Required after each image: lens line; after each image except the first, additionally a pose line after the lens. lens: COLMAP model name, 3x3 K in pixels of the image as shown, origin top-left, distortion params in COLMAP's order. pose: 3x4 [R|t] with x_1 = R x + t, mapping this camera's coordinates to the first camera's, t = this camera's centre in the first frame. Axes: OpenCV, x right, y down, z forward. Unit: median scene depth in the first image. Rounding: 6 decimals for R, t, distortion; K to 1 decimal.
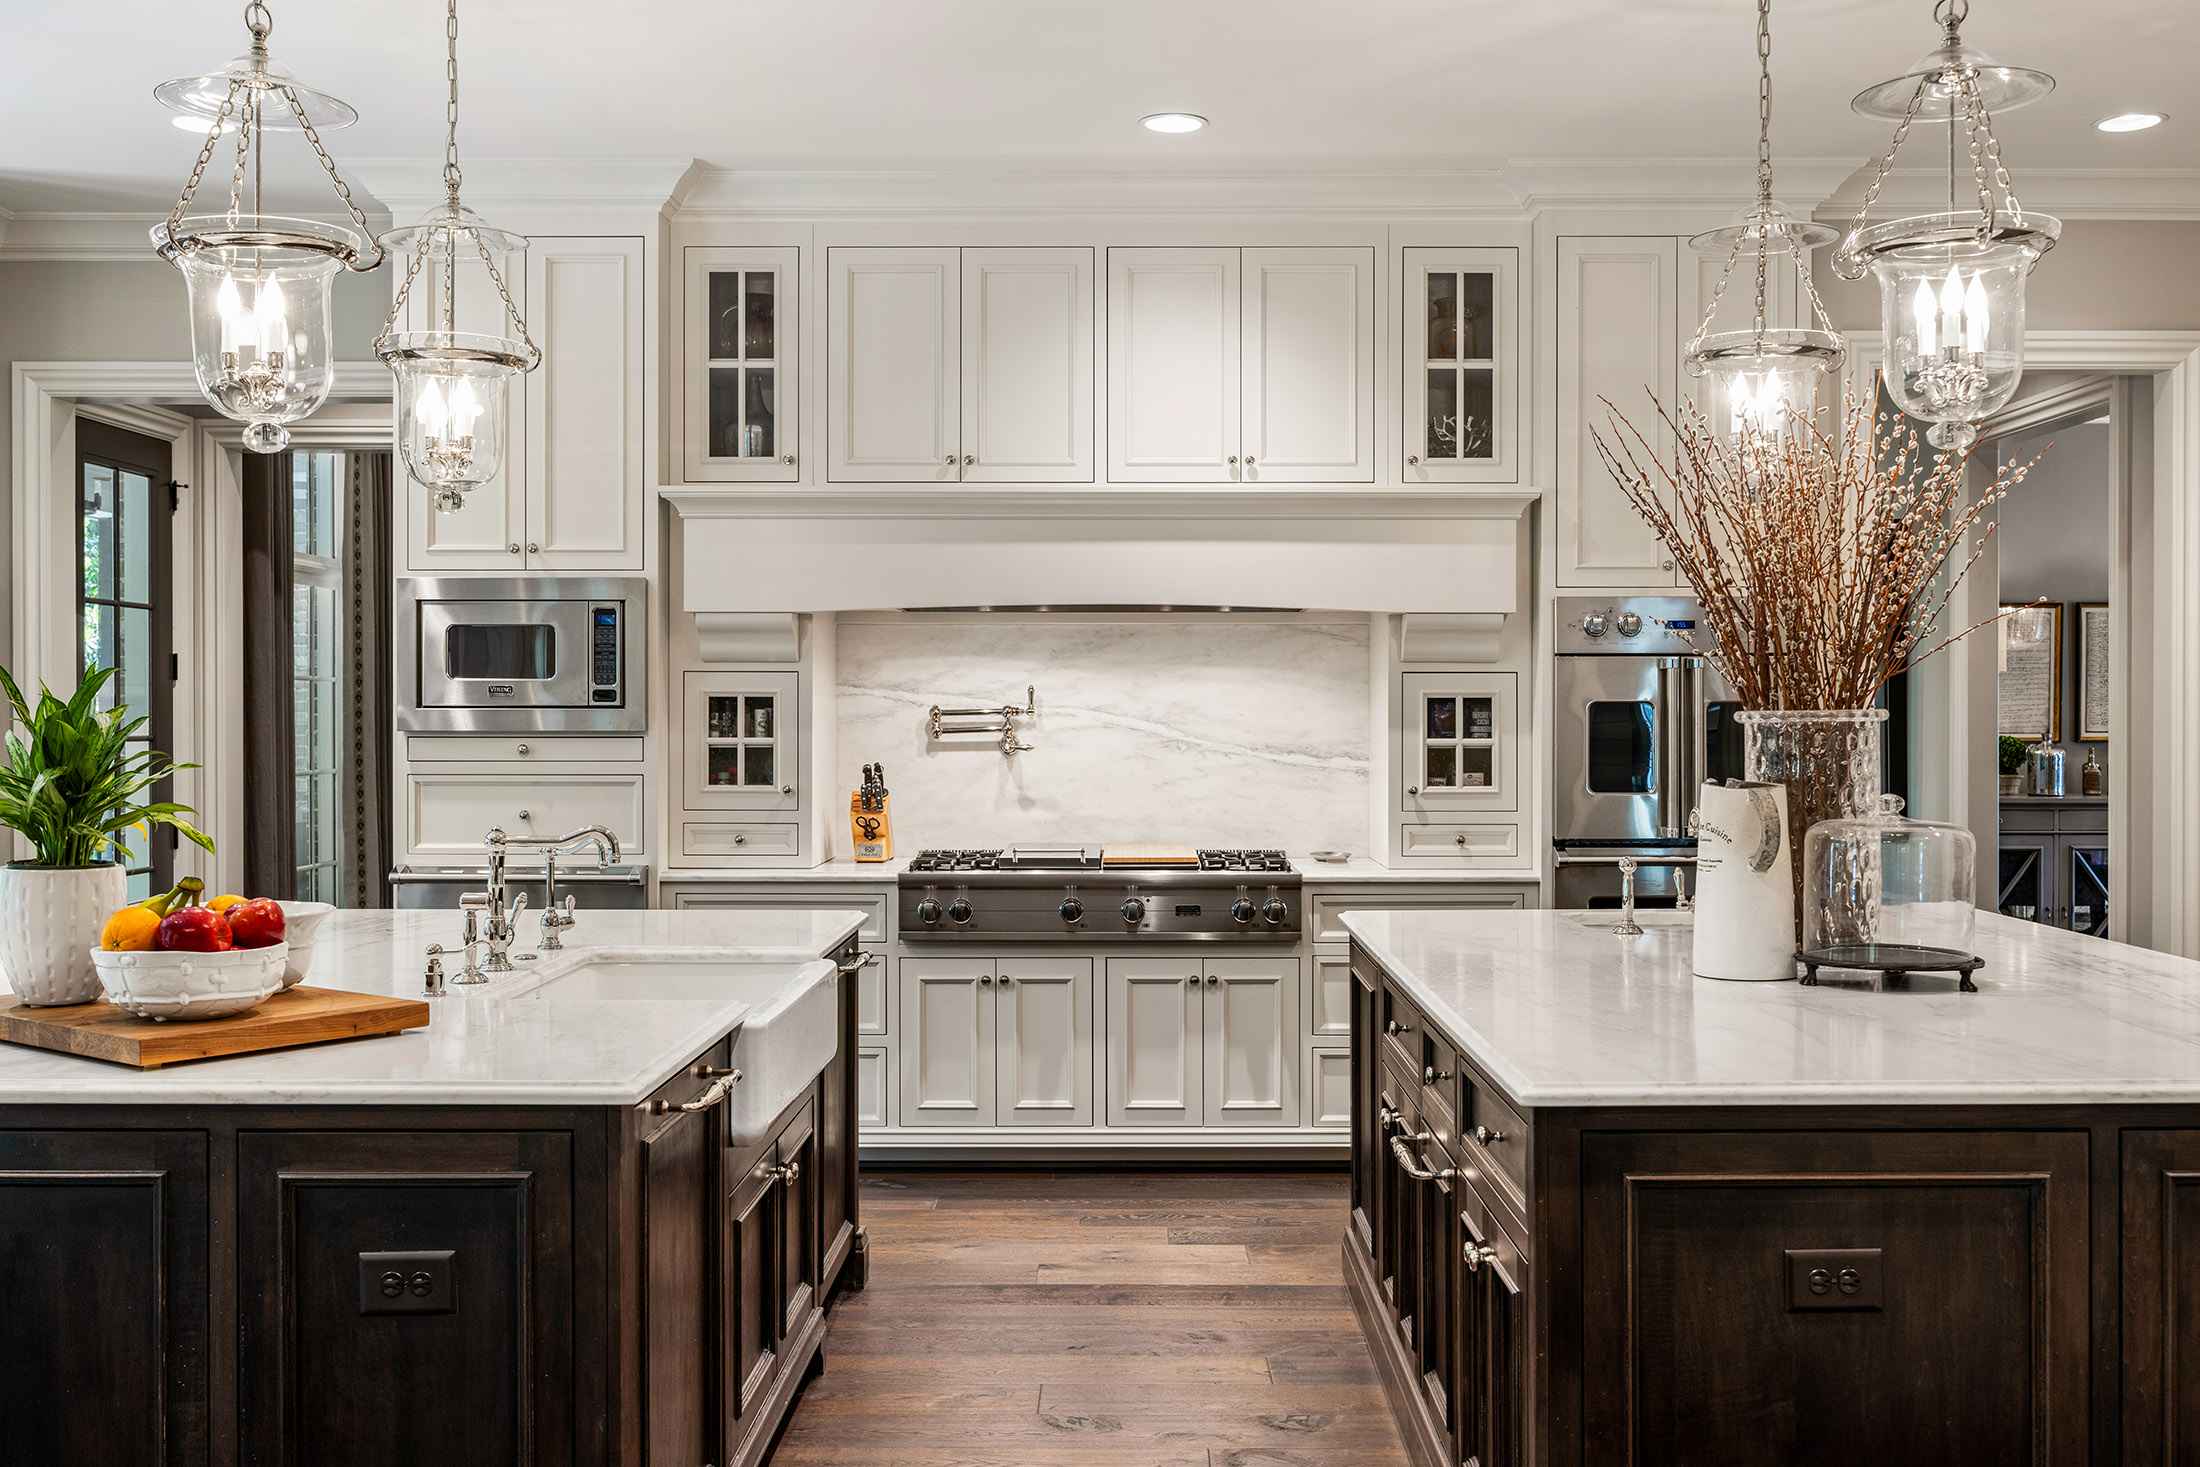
lens RADIAL K [[2047.9, 0, 1106.4], [0, 2047.9, 722.4], [0, 0, 1]] dist [-0.007968, 0.000000]
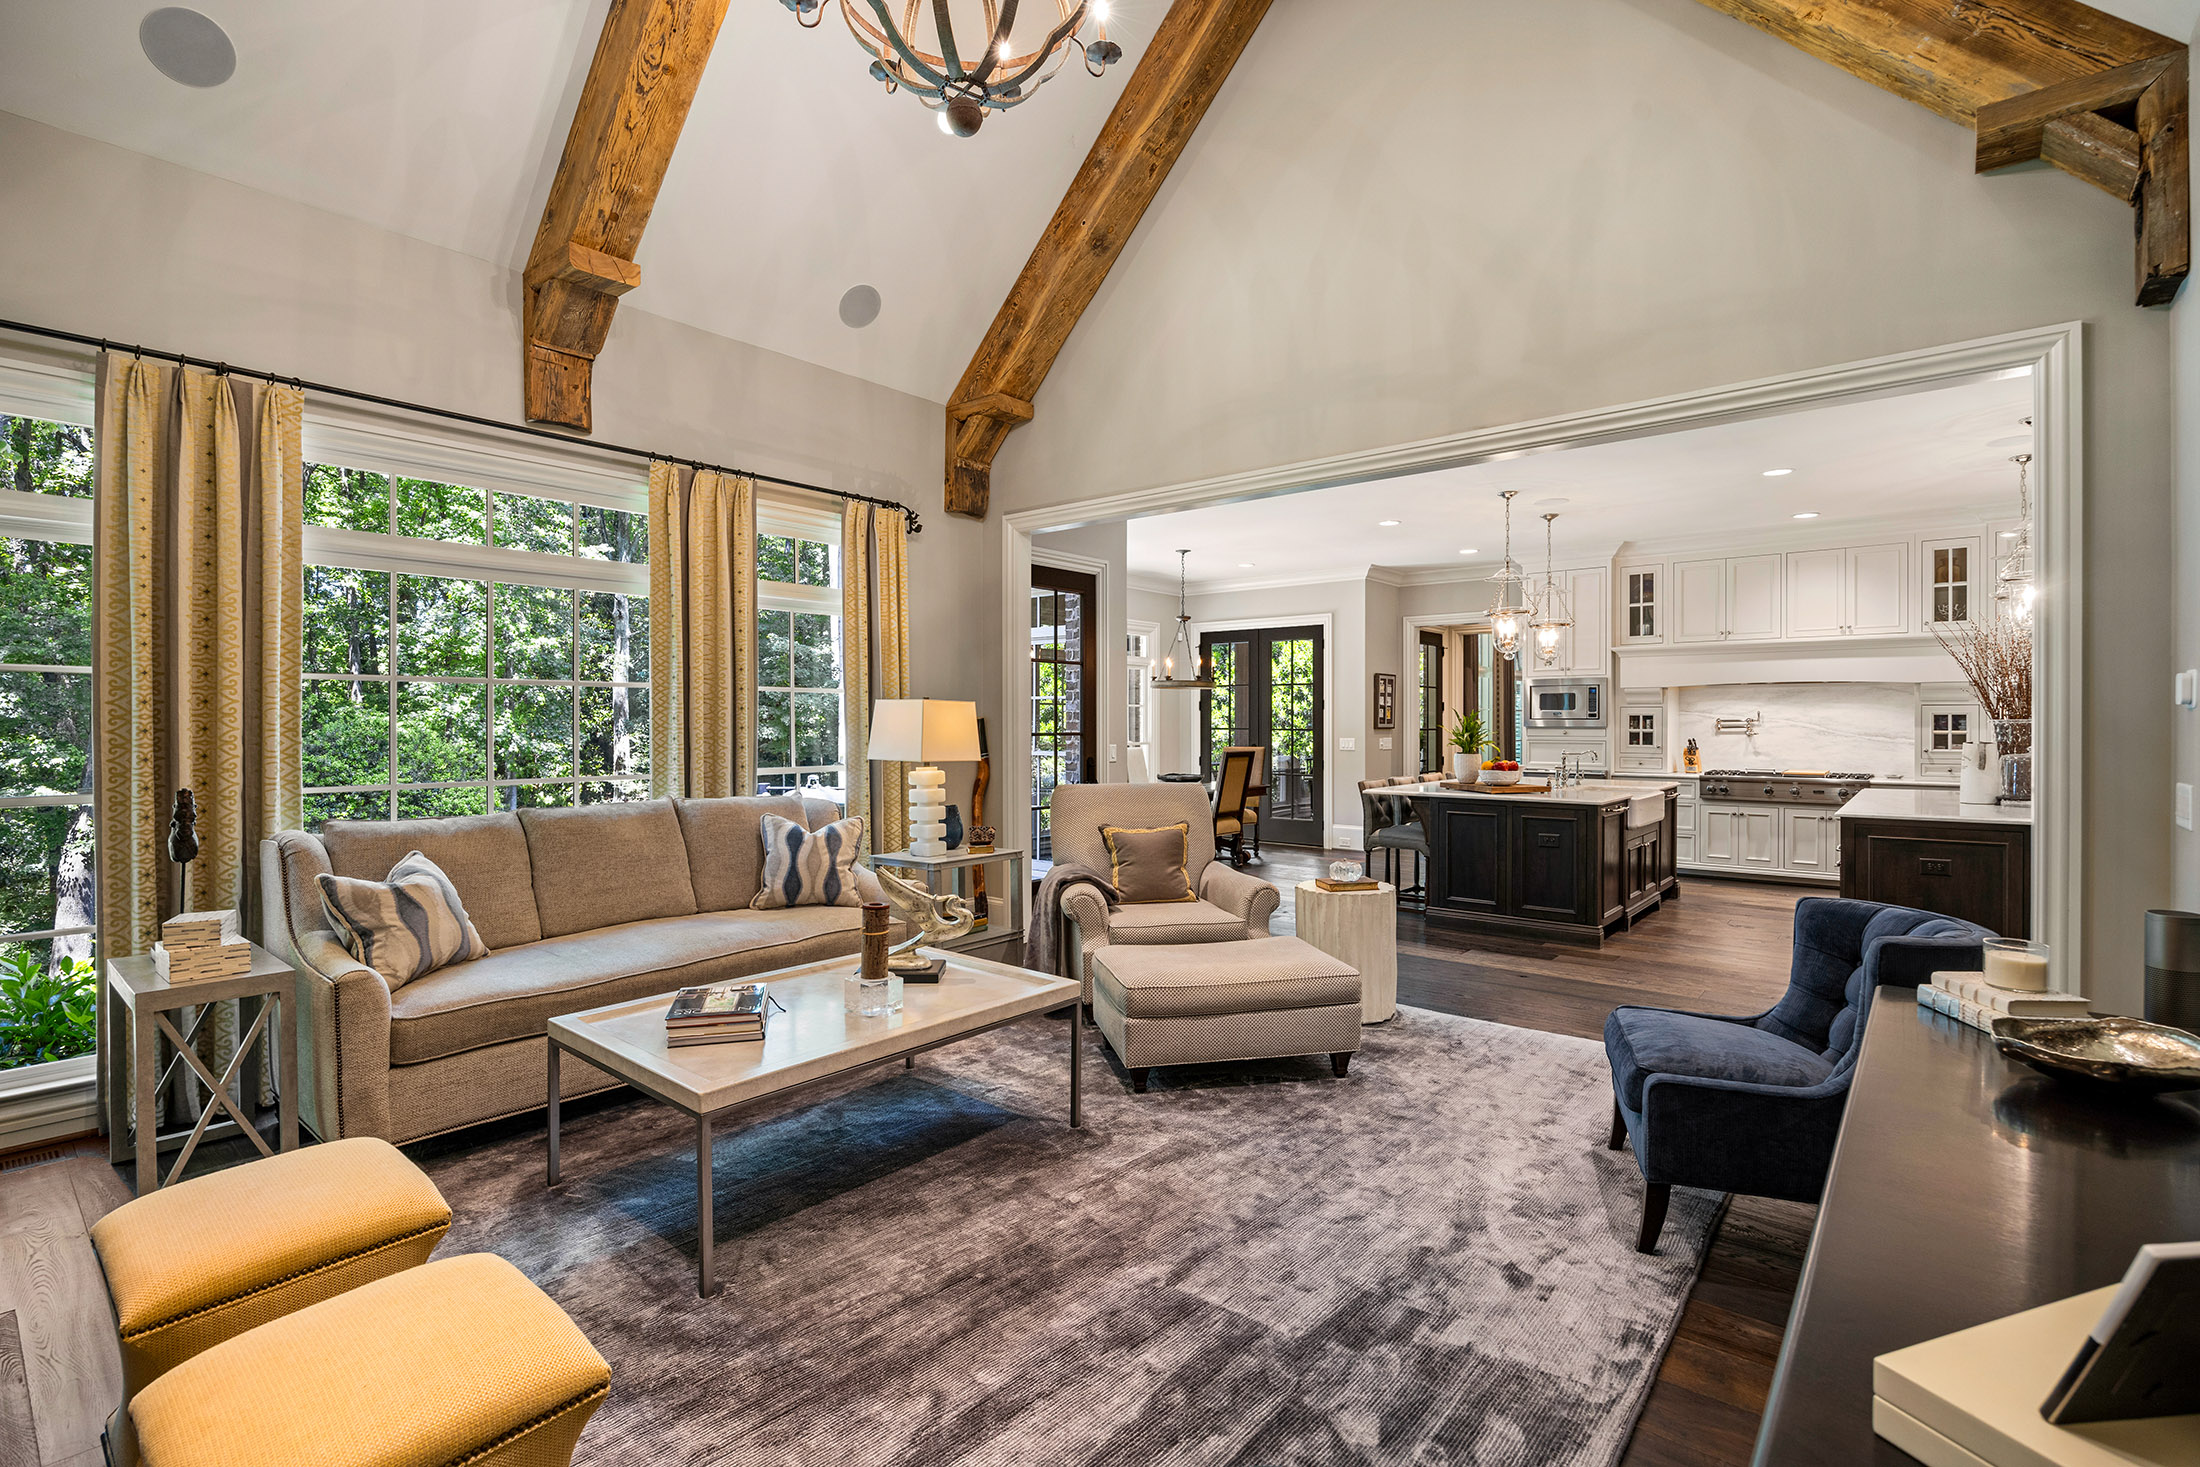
lens RADIAL K [[979.3, 0, 1103.6], [0, 979.3, 725.8], [0, 0, 1]] dist [-0.022368, -0.000941]
pose [[0.763356, 0.002592, -0.645973, 0.141935], [-0.003248, 0.999995, 0.000174, 0.004851], [0.645970, 0.001965, 0.763360, -0.601895]]
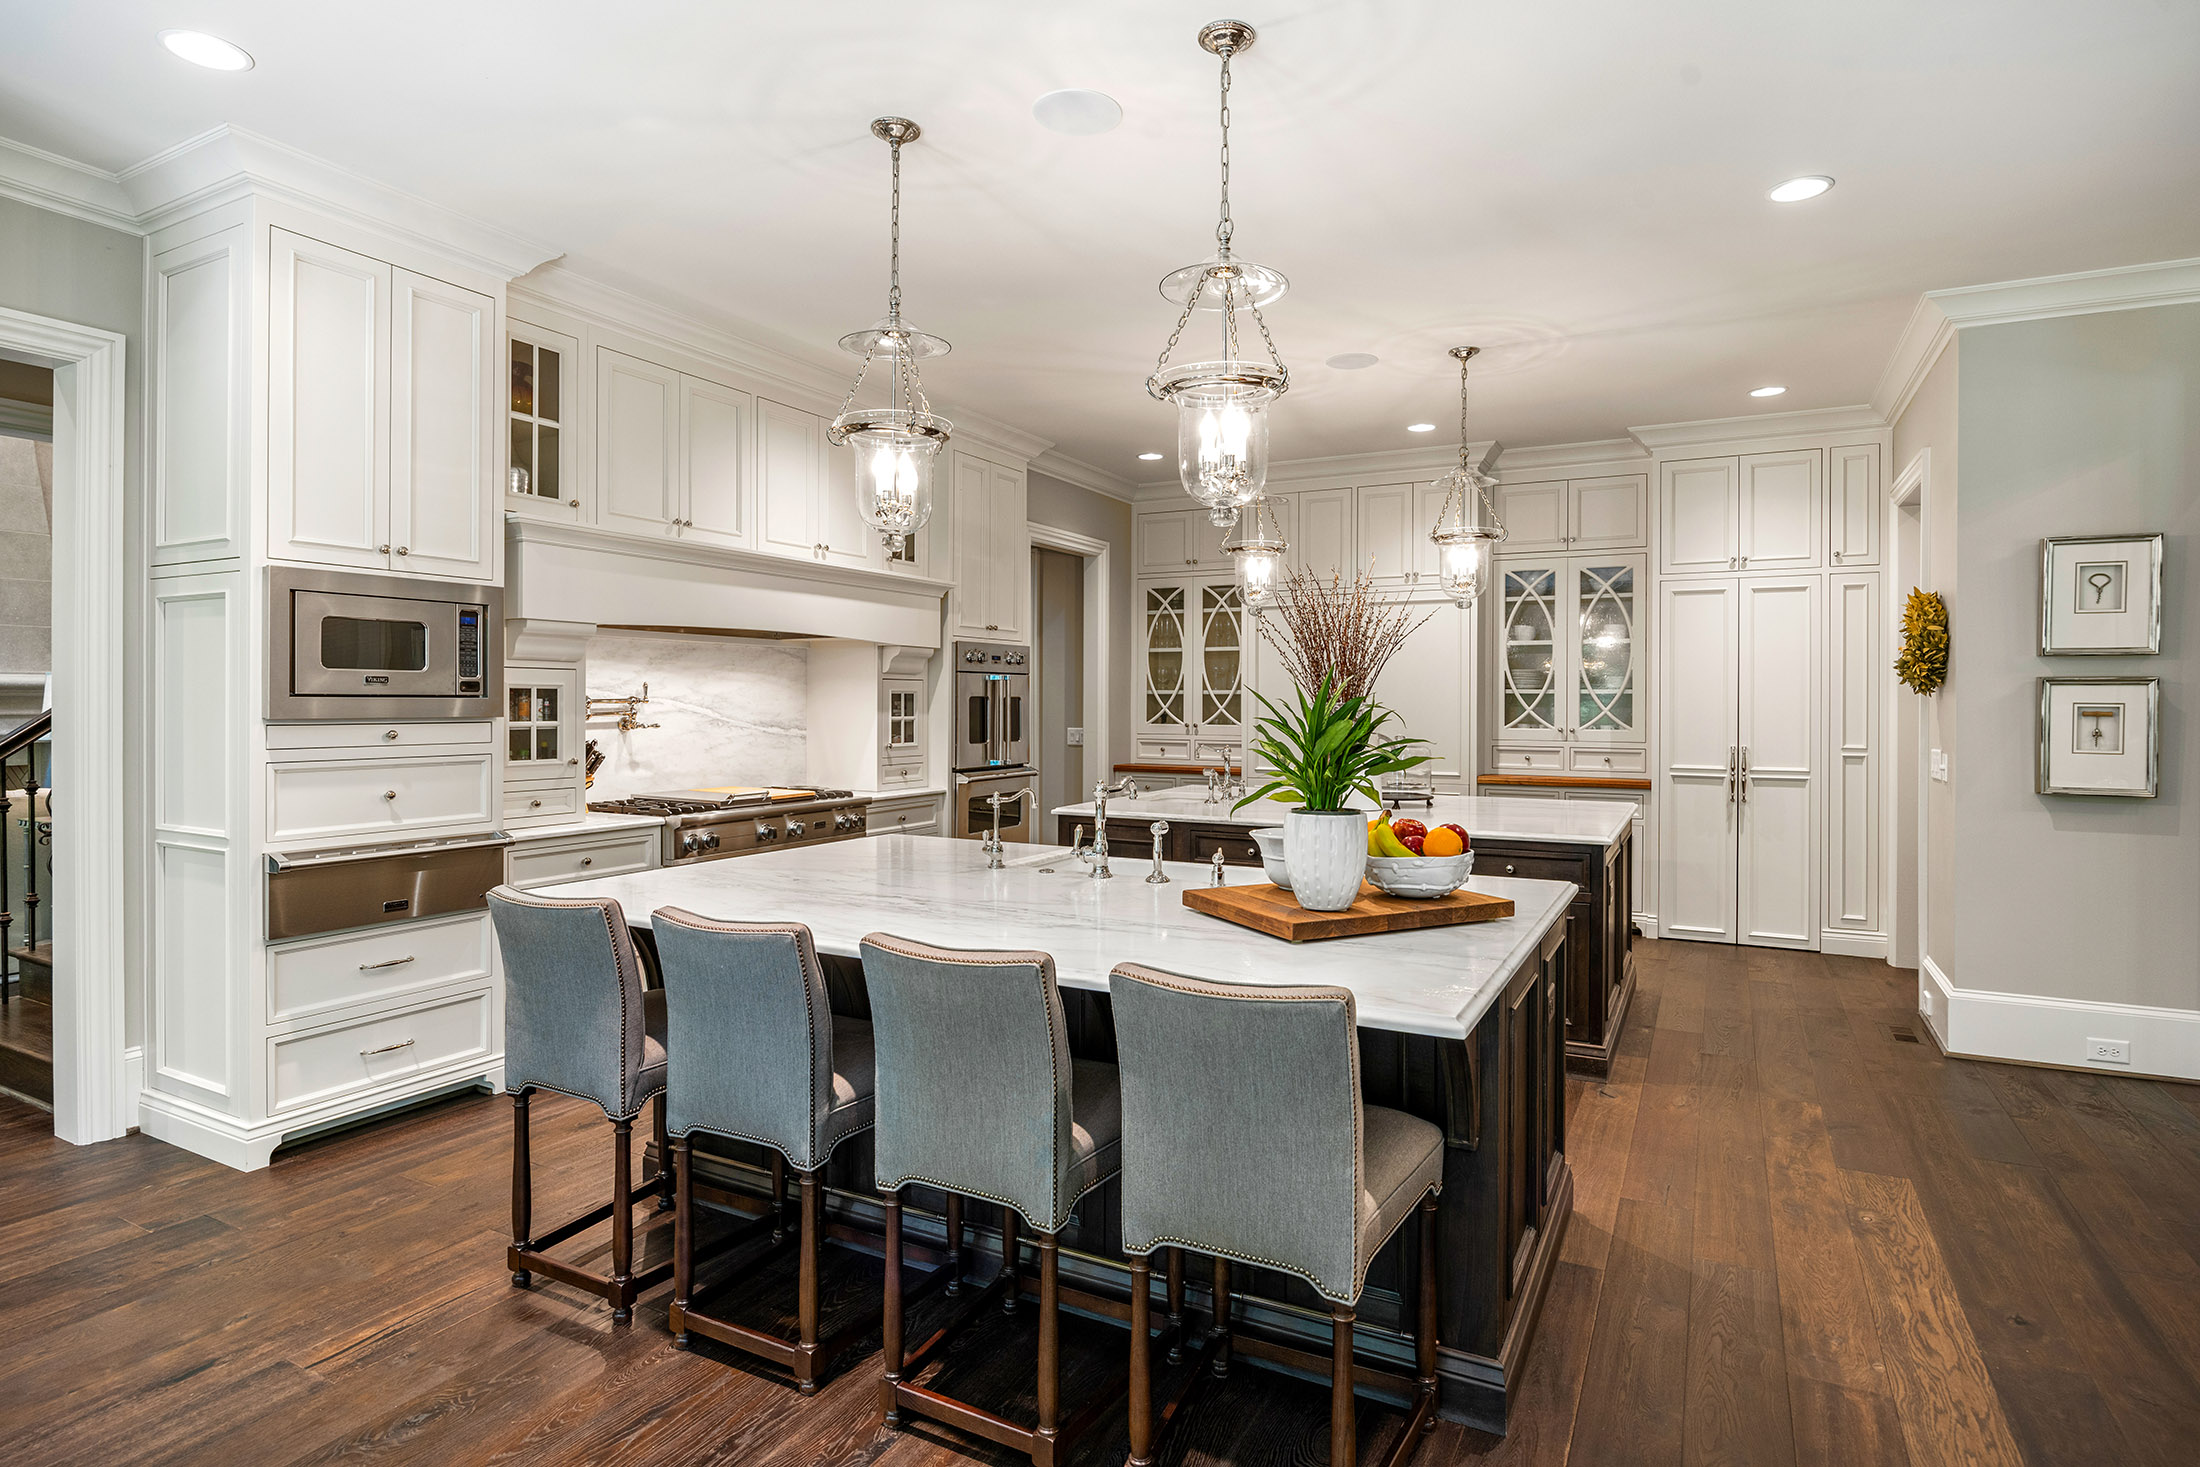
lens RADIAL K [[1146.2, 0, 1144.5], [0, 1146.2, 712.2], [0, 0, 1]] dist [-0.019247, -0.002219]
pose [[0.457107, -0.006446, 0.889388, -0.622553], [-0.000300, 0.999973, 0.007401, -0.003337], [-0.889411, -0.003650, 0.457093, 0.356333]]
